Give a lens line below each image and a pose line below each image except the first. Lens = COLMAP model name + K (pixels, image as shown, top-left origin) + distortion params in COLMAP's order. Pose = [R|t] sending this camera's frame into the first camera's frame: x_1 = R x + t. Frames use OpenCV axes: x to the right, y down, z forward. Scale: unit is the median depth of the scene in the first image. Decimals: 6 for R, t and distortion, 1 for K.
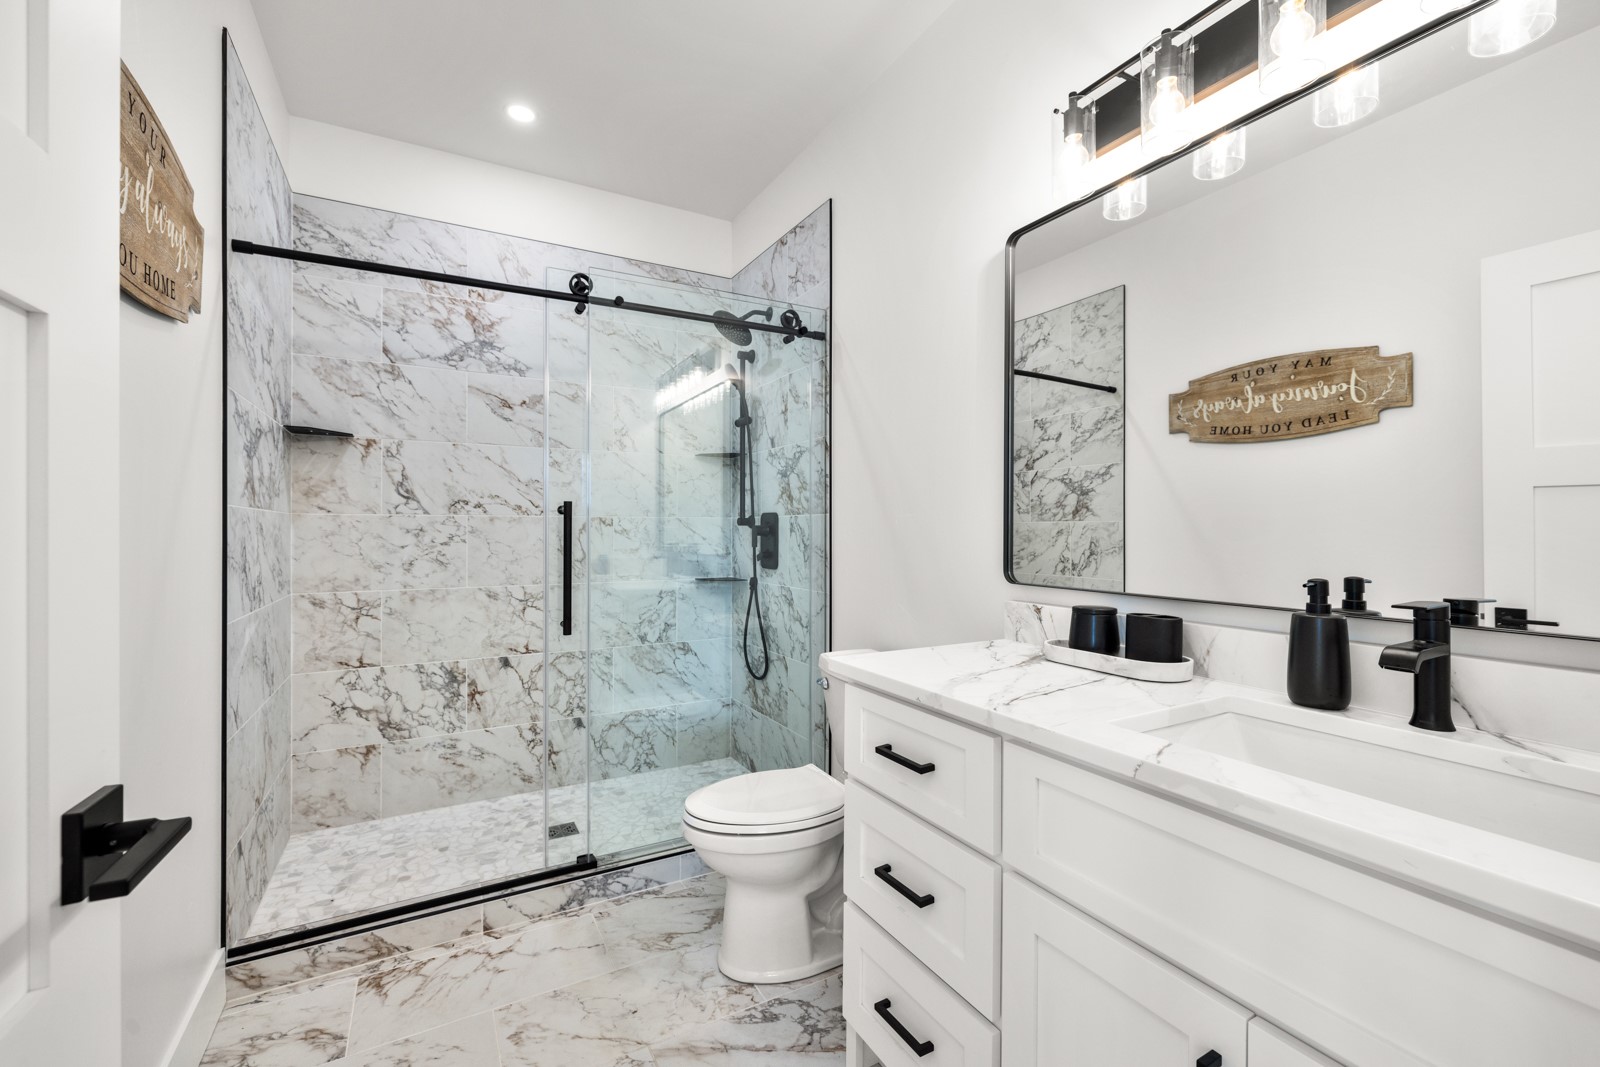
lens RADIAL K [[661.1, 0, 800.9], [0, 661.1, 528.7], [0, 0, 1]] dist [0.001318, 0.000149]
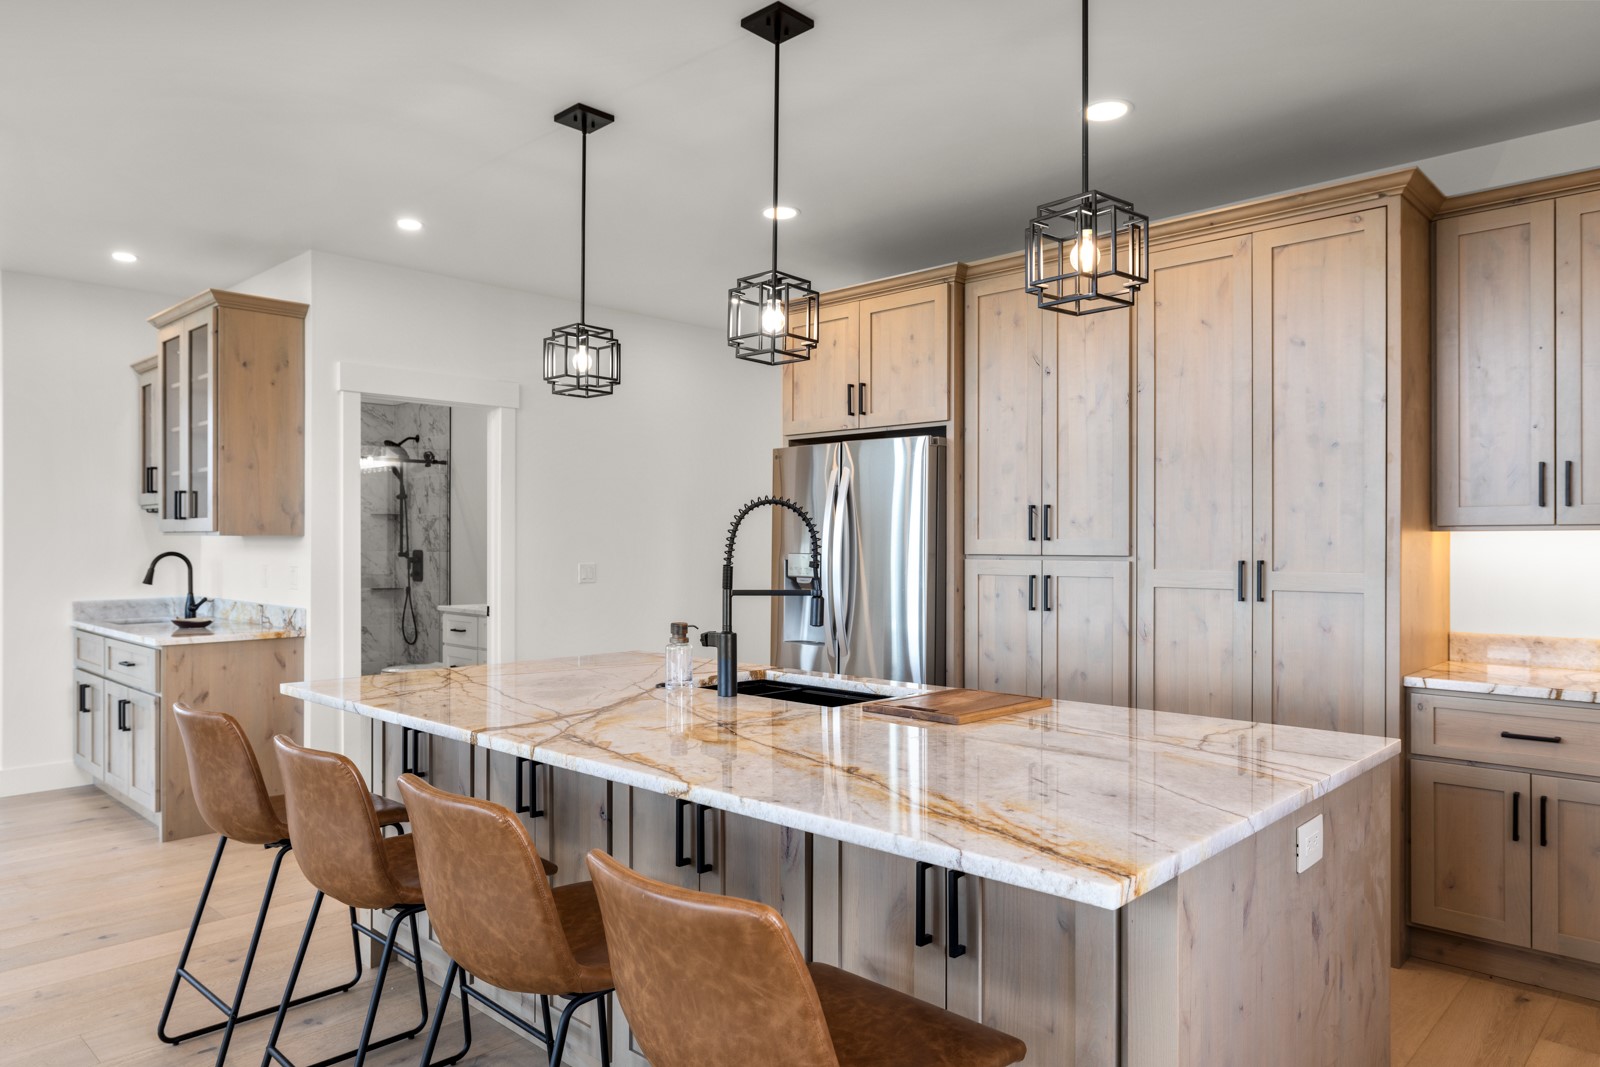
lens RADIAL K [[1018.6, 0, 802.3], [0, 1018.6, 534.3], [0, 0, 1]] dist [0.002711, -0.000084]
pose [[0.954112, -0.001213, 0.299449, 0.119996], [0.002412, 0.999990, -0.003633, -0.054258], [-0.299442, 0.004189, 0.954105, -1.950530]]
